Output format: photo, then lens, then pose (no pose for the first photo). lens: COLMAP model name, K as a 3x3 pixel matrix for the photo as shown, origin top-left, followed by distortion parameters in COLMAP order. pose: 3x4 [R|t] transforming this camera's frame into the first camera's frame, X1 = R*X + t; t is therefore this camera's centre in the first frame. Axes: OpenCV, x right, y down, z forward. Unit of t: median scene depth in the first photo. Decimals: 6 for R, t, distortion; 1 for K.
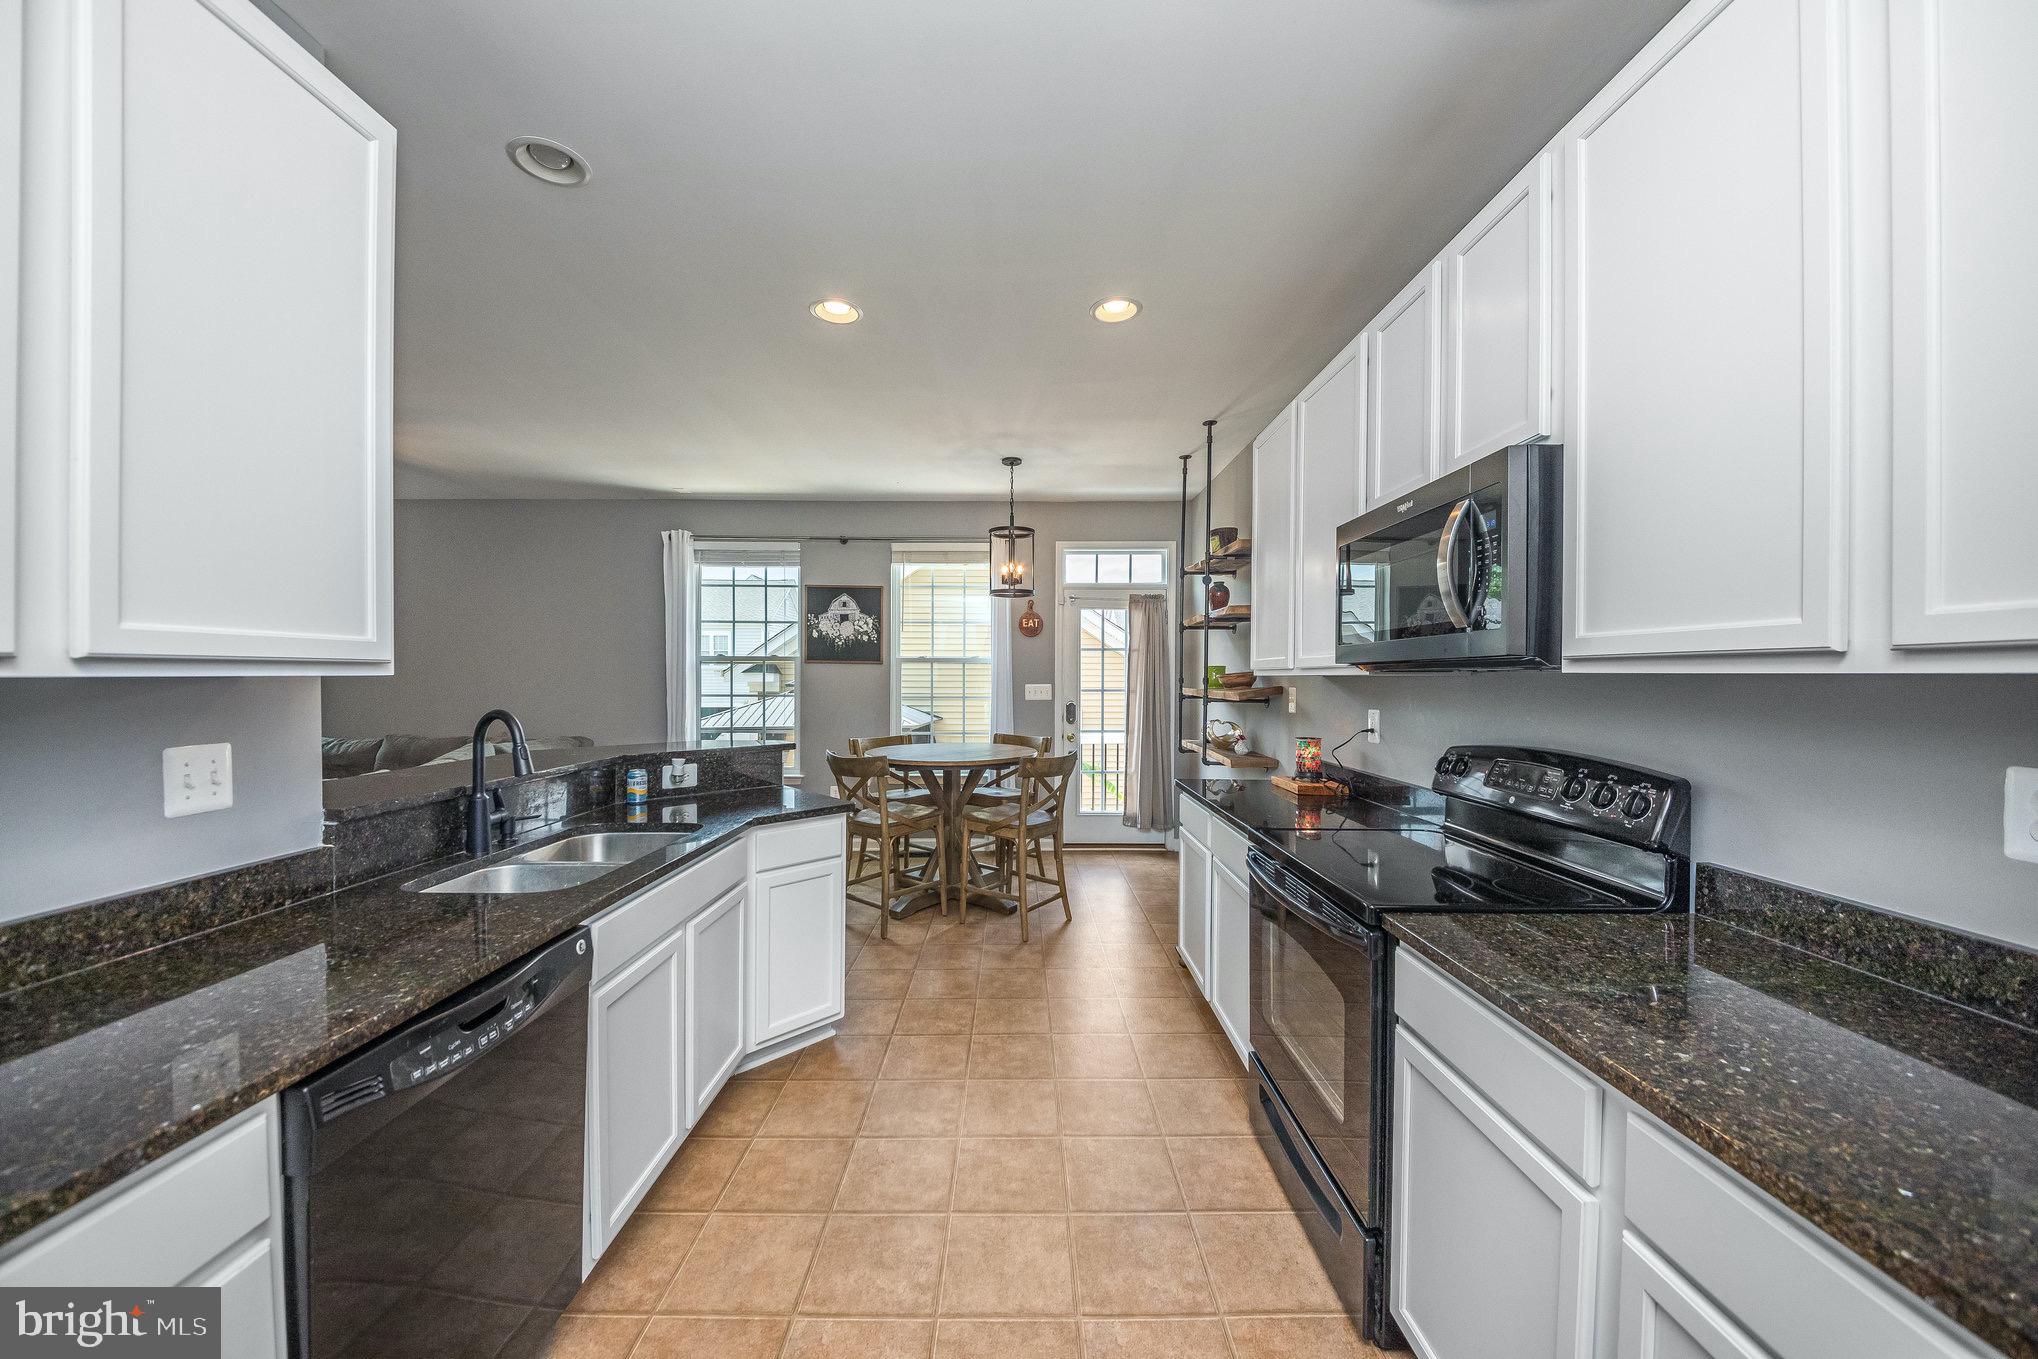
lens RADIAL K [[741.6, 0, 1025.8], [0, 741.6, 681.7], [0, 0, 1]] dist [-0.000296, -0.005915]
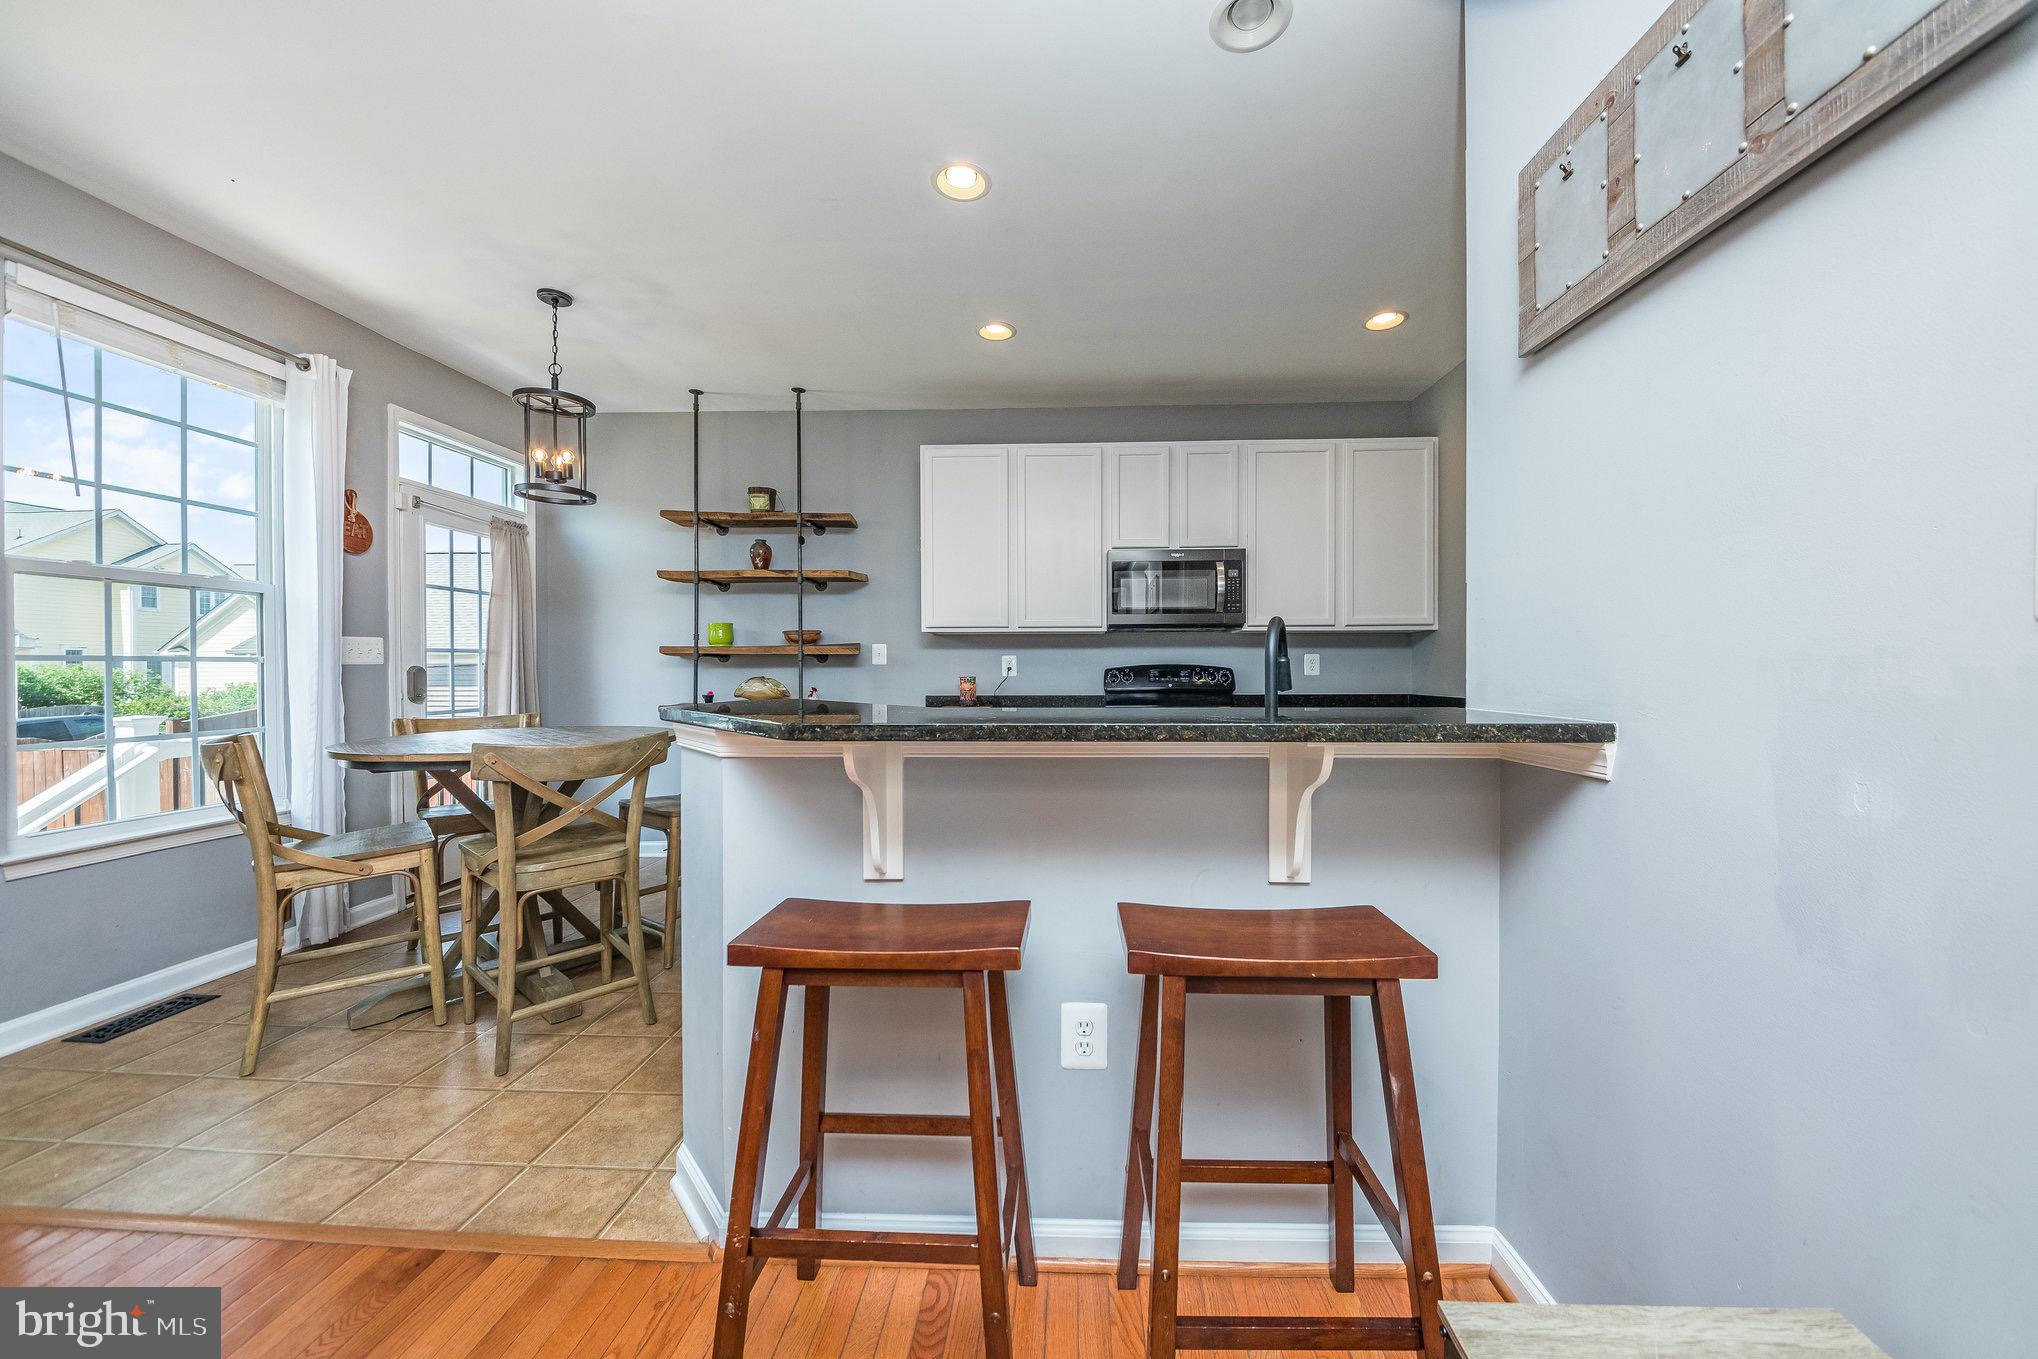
lens RADIAL K [[703.7, 0, 1056.5], [0, 703.7, 682.4], [0, 0, 1]] dist [0.000553, 0.000022]
pose [[0.037702, -0.004714, 0.999278, -0.528215], [0.010775, 0.999933, 0.004311, 0.044254], [-0.999231, 0.010605, 0.037750, 0.428231]]
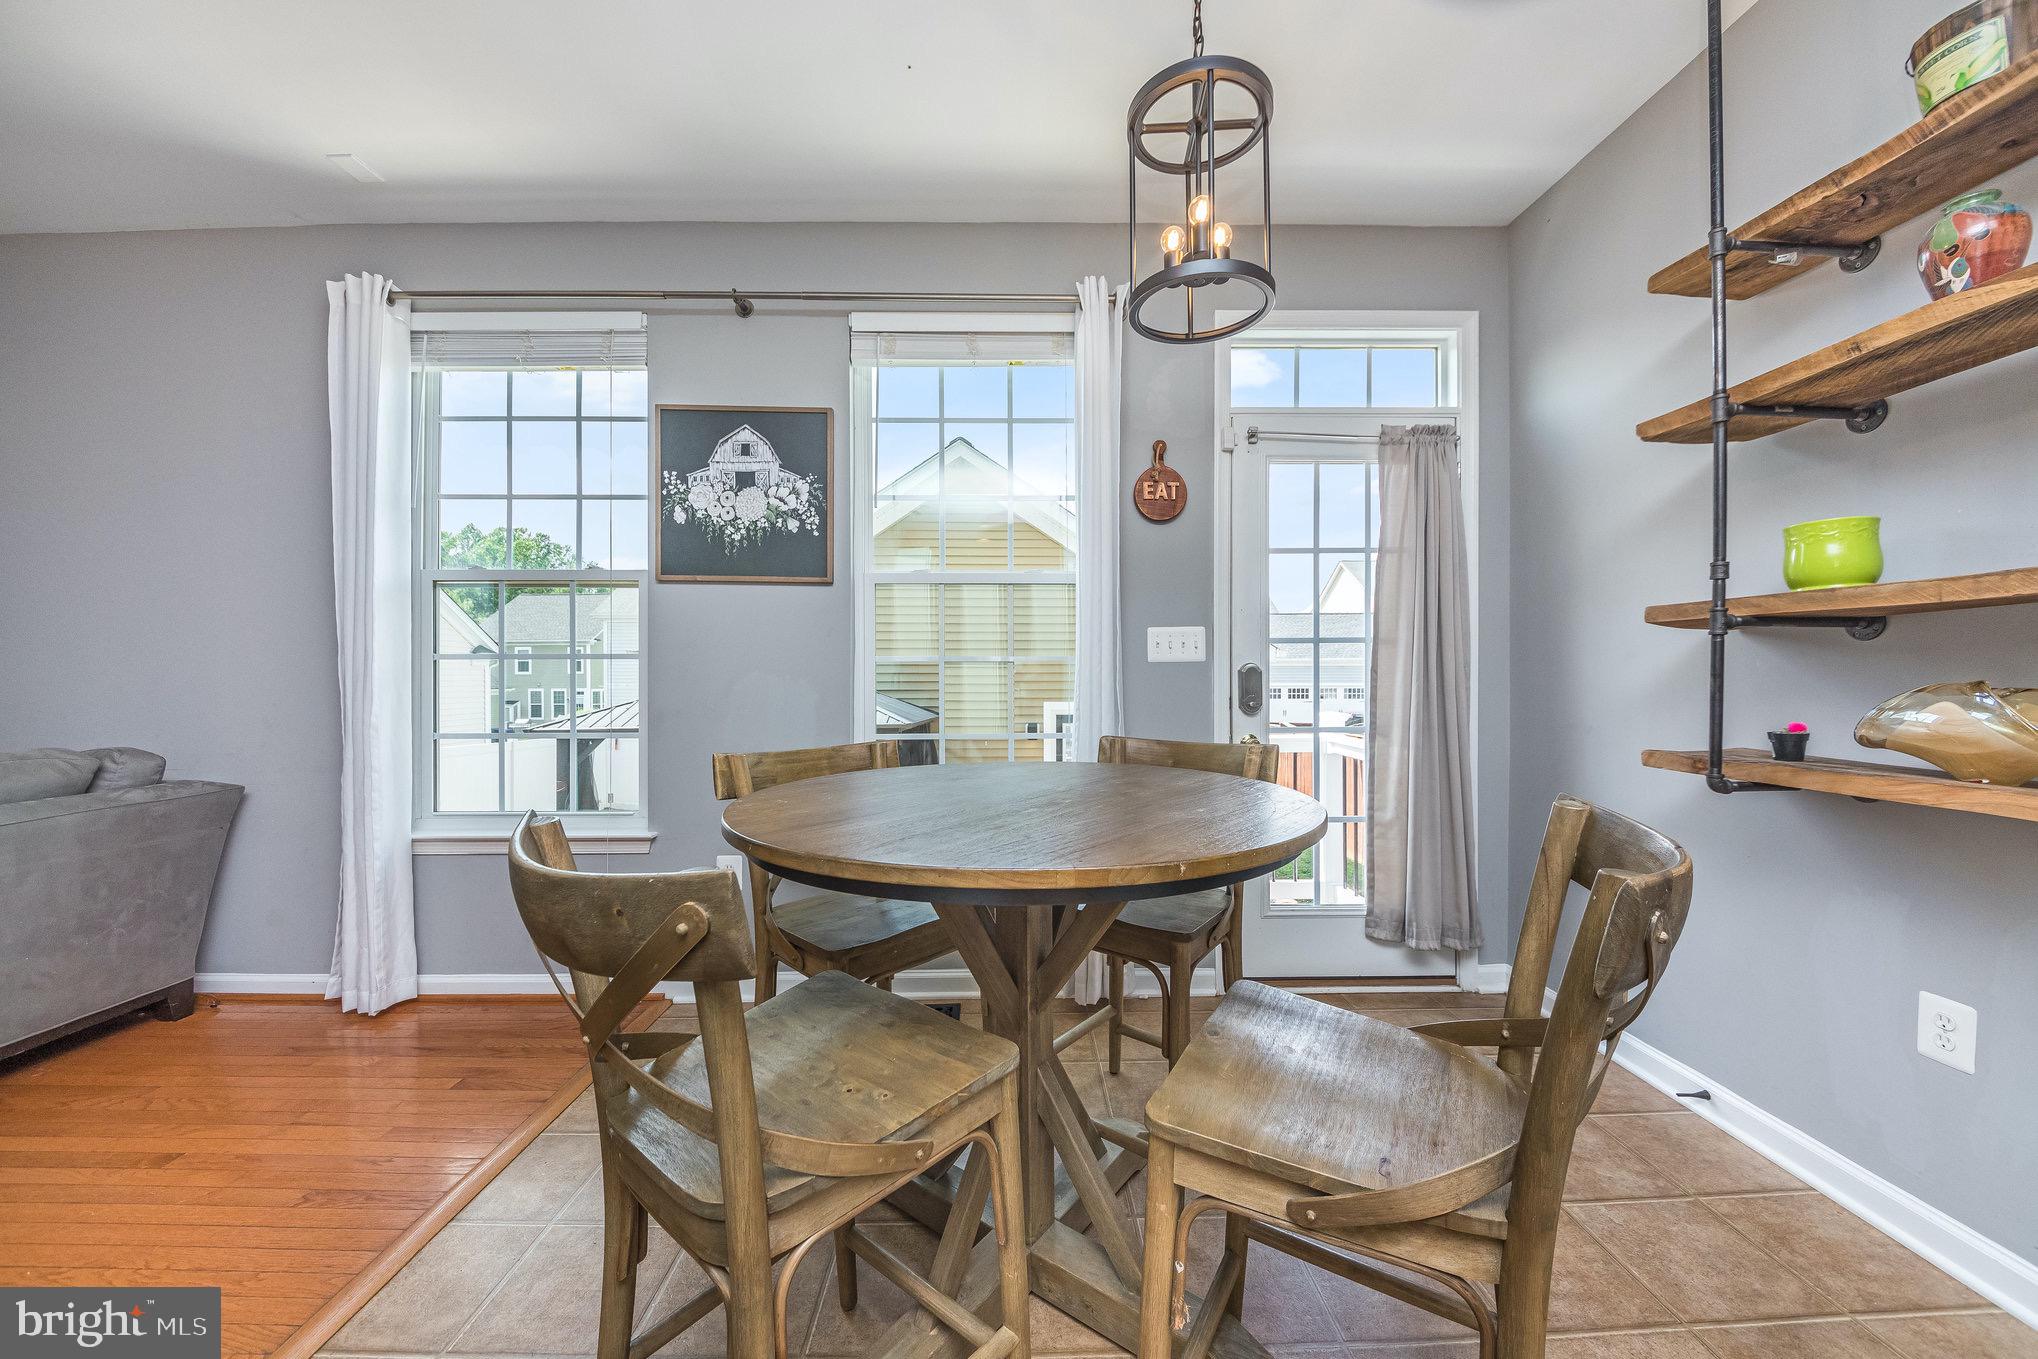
lens RADIAL K [[741.6, 0, 1025.8], [0, 741.6, 681.7], [0, 0, 1]] dist [-0.000296, -0.005915]
pose [[0.999809, -0.004032, 0.019125, -0.084324], [0.004101, 0.999985, -0.003613, 0.038254], [-0.019110, 0.003691, 0.999811, 0.549072]]
